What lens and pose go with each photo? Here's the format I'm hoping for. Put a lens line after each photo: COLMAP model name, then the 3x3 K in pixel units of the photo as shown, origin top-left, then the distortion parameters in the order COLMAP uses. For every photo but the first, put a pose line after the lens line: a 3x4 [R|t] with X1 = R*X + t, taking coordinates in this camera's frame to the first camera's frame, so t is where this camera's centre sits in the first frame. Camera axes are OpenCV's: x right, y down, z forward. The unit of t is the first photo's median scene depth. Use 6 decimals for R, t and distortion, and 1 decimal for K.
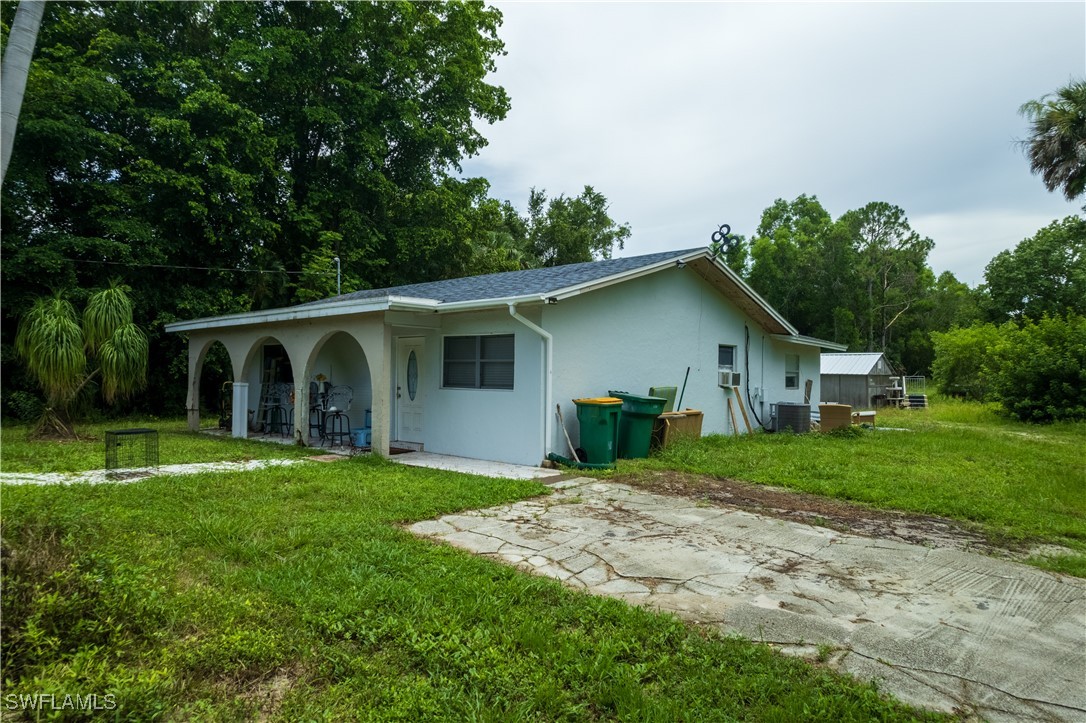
lens RADIAL K [[694.4, 0, 544.5], [0, 694.4, 362.9], [0, 0, 1]] dist [-0.085646, 0.078821]
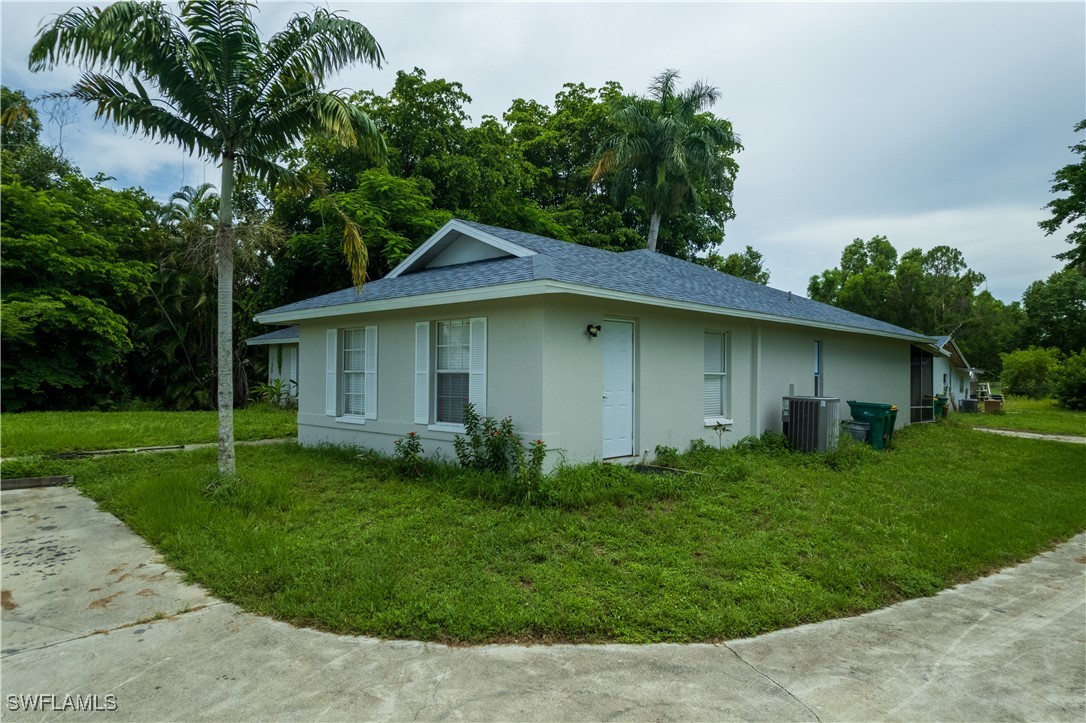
lens RADIAL K [[694.4, 0, 544.5], [0, 694.4, 362.9], [0, 0, 1]] dist [-0.085646, 0.078821]
pose [[0.999928, -0.002242, -0.011778, -0.259146], [0.002285, 0.999991, 0.003614, -0.018654], [0.011770, -0.003641, 0.999924, -0.314833]]
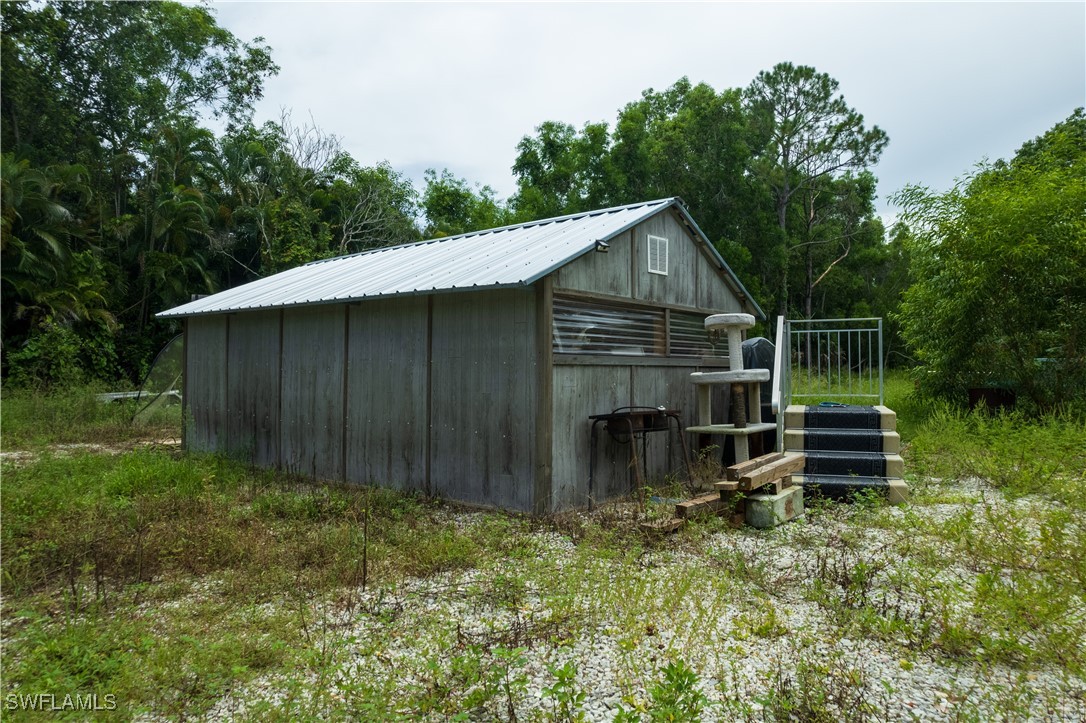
lens RADIAL K [[694.4, 0, 544.5], [0, 694.4, 362.9], [0, 0, 1]] dist [-0.085646, 0.078821]
pose [[0.997998, -0.002883, 0.063179, 0.238785], [0.002638, 0.999989, 0.003952, 0.017521], [-0.063190, -0.003777, 0.997994, 0.430980]]
